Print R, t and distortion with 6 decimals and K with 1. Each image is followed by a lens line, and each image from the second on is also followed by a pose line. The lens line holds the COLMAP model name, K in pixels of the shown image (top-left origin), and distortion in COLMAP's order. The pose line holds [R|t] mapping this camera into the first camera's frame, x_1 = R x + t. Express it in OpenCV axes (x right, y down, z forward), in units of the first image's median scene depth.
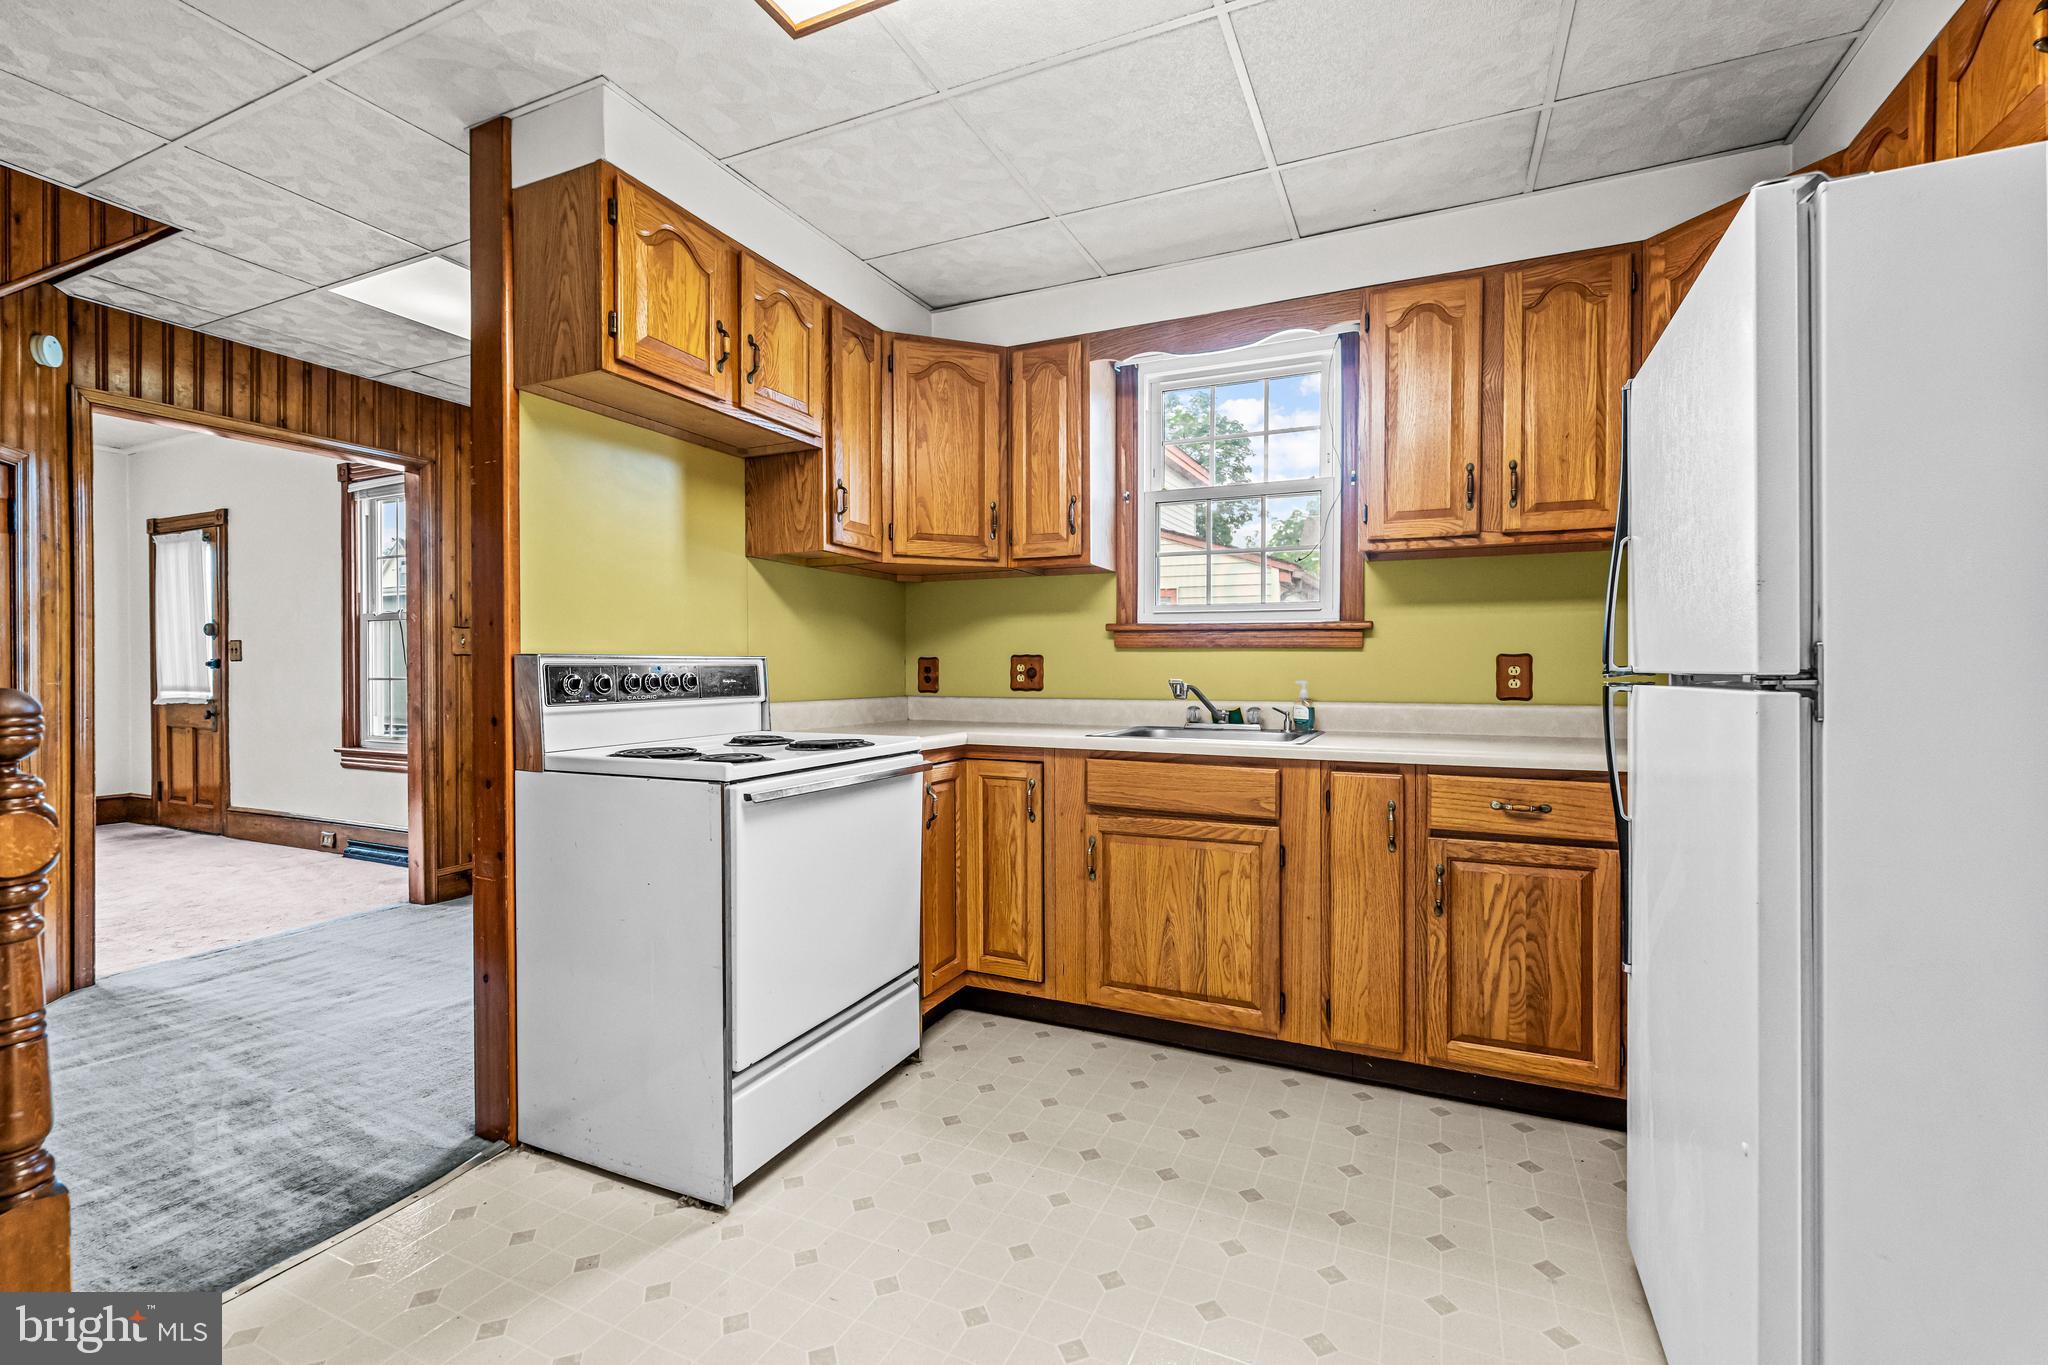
lens RADIAL K [[894.2, 0, 1021.4], [0, 894.2, 674.9], [0, 0, 1]] dist [-0.000844, 0.000439]
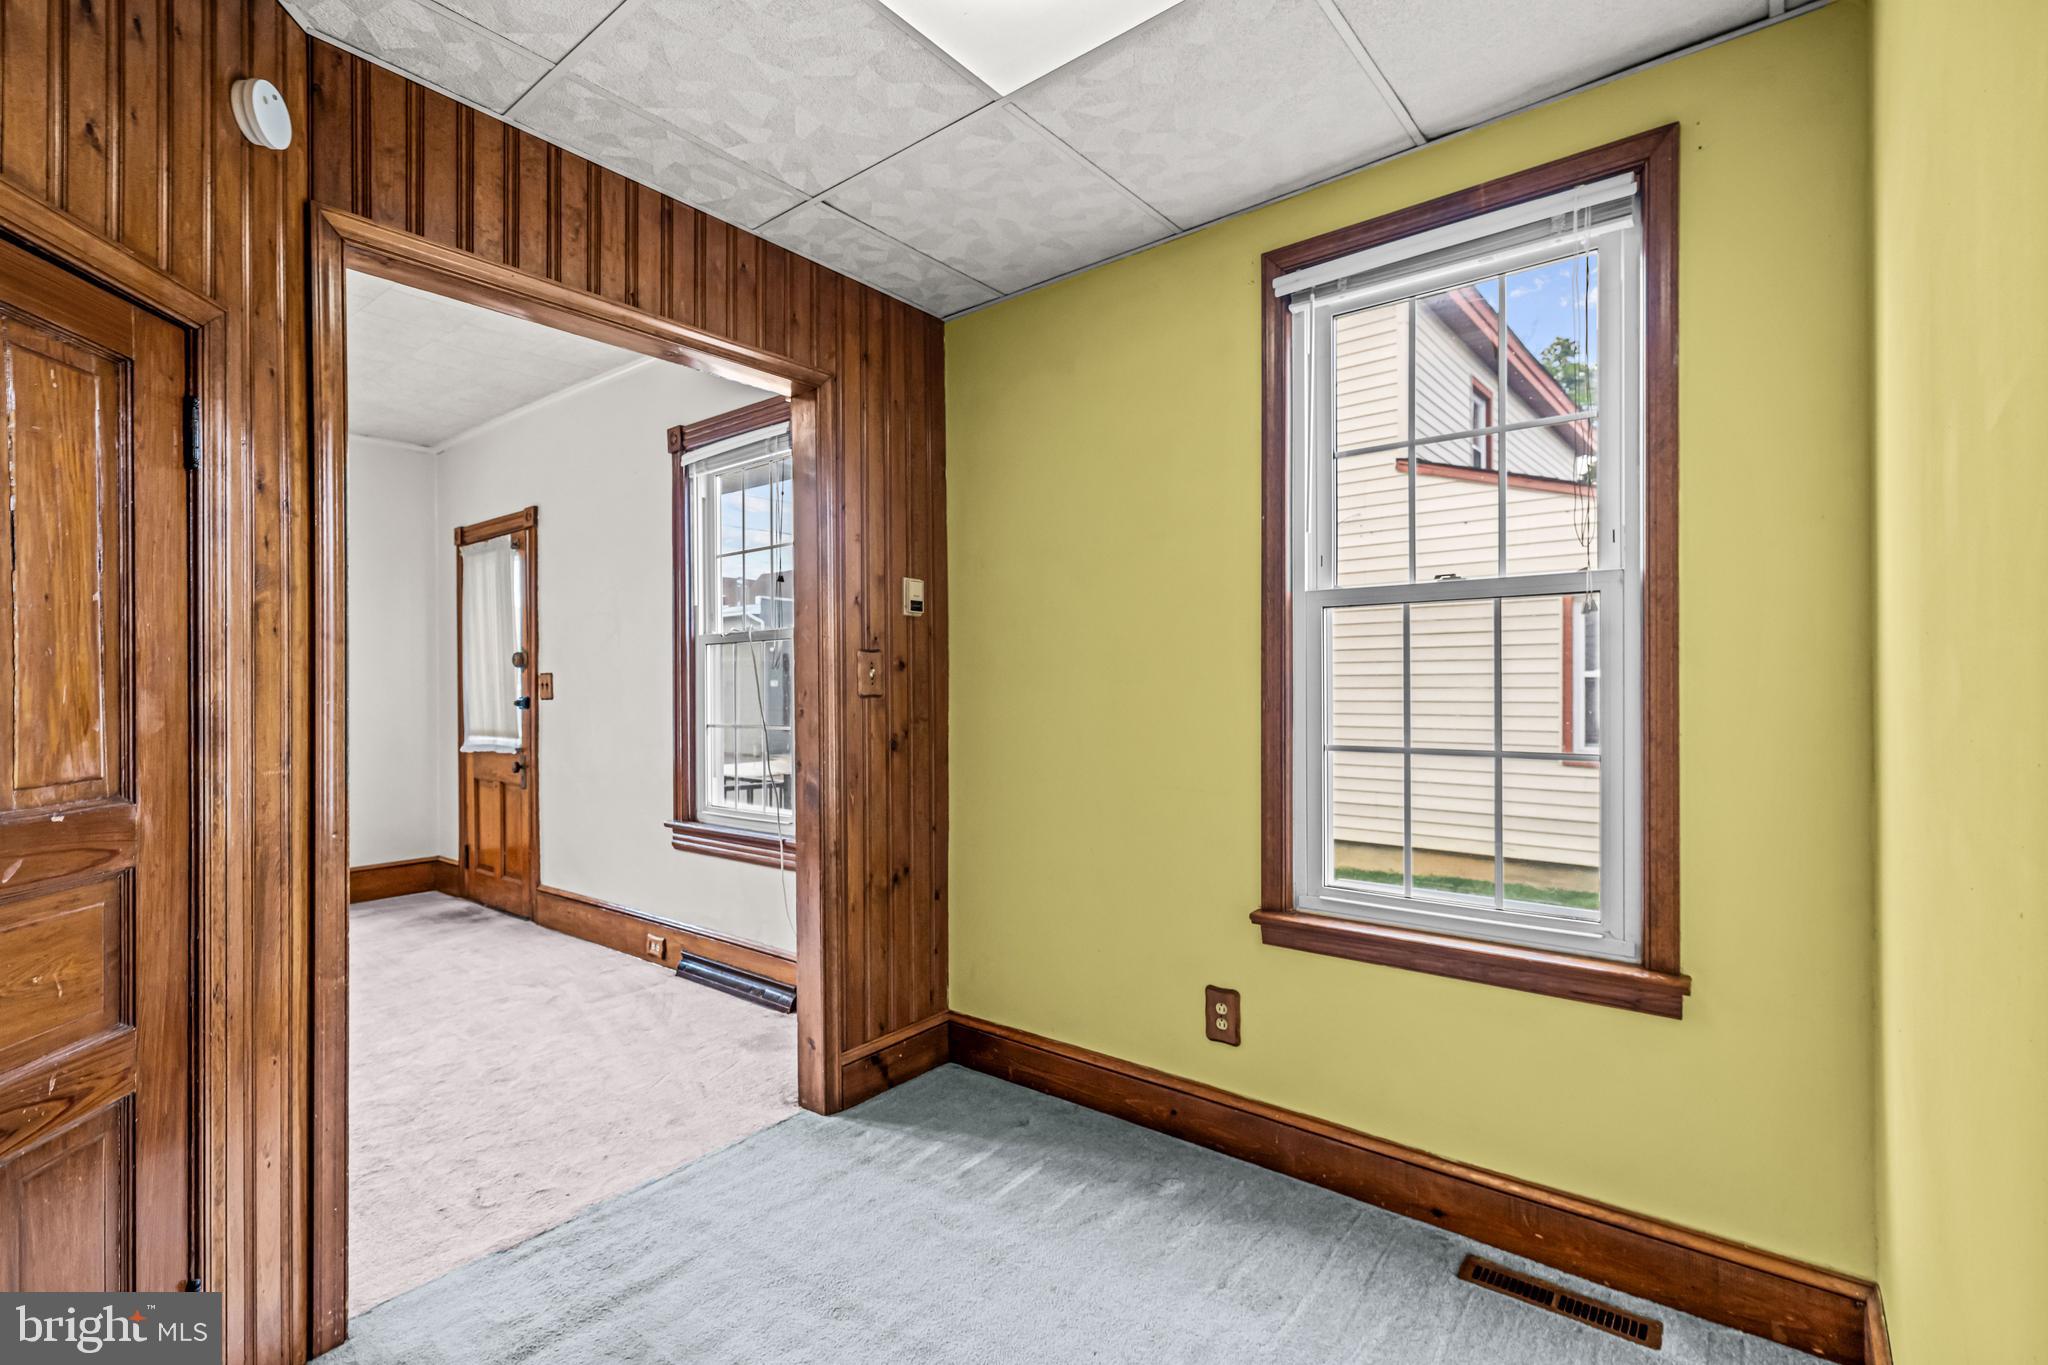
lens RADIAL K [[959.2, 0, 1022.3], [0, 959.2, 688.1], [0, 0, 1]] dist [-0.001713, -0.000494]
pose [[0.969321, -0.007577, -0.245681, -0.300052], [0.005416, 0.999940, -0.009469, -0.017191], [0.245738, 0.007848, 0.969305, 0.322355]]
